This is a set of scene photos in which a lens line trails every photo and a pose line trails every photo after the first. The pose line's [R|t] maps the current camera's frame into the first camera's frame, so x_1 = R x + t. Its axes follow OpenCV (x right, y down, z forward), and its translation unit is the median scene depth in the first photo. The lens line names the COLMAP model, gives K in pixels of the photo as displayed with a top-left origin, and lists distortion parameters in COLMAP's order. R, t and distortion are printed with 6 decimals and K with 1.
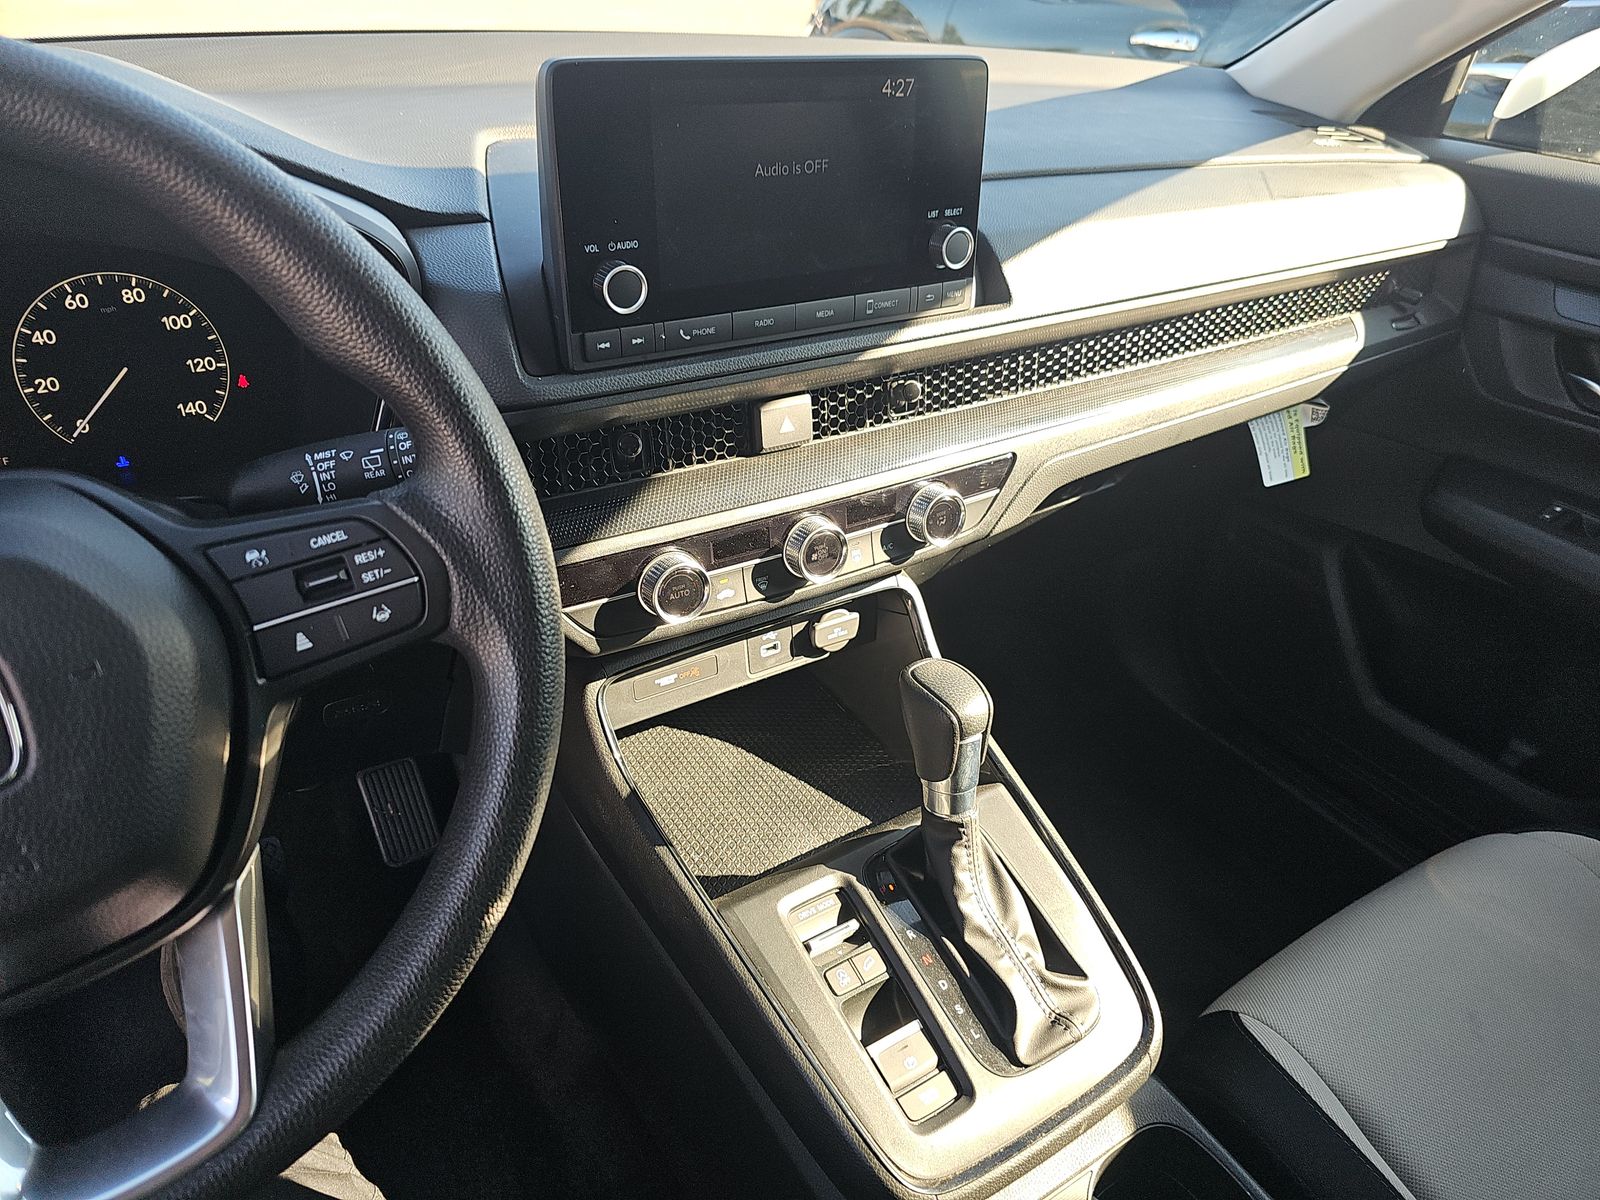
lens RADIAL K [[1067.4, 0, 777.0], [0, 1067.4, 617.7], [0, 0, 1]] dist [0.030217, -0.041879]
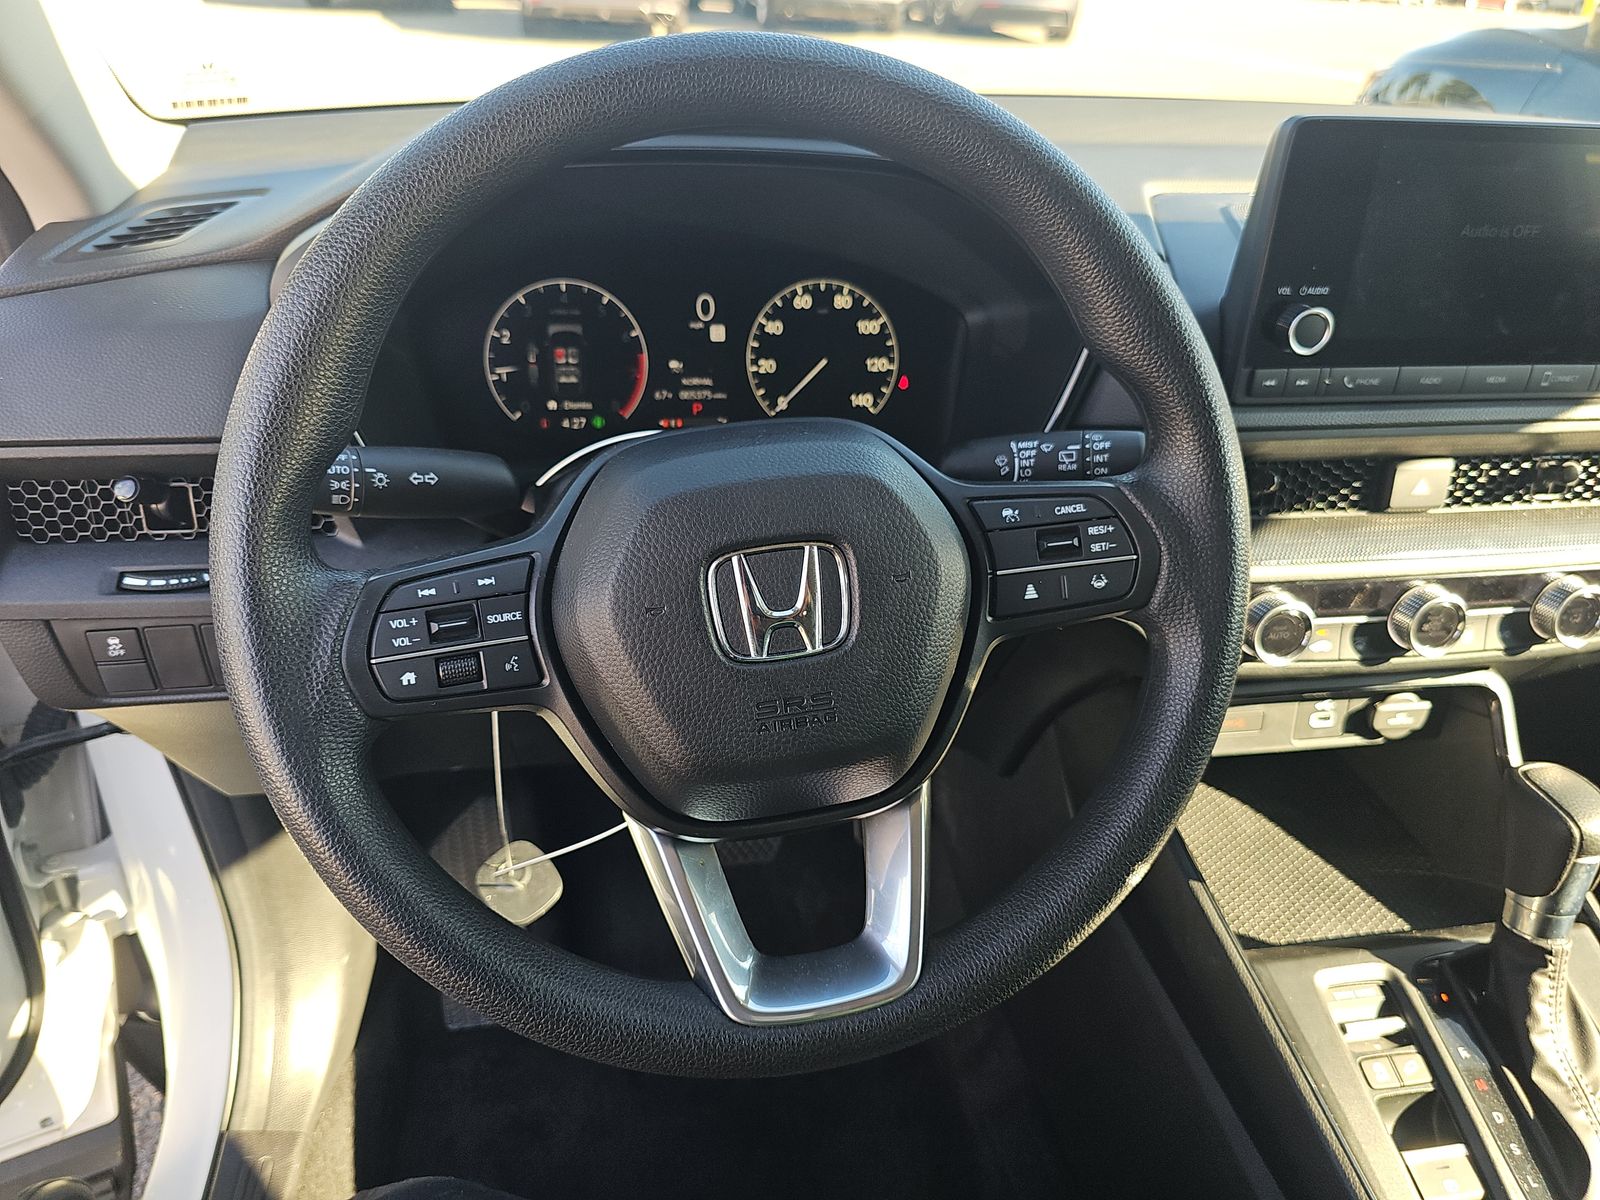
lens RADIAL K [[1067.4, 0, 799.1], [0, 1067.4, 599.1], [0, 0, 1]] dist [0.030217, -0.041879]
pose [[0.914727, 0.183503, -0.360003, -0.144717], [-0.207289, 0.977872, -0.028249, 0.064837], [0.346853, 0.100464, 0.932524, -0.092374]]
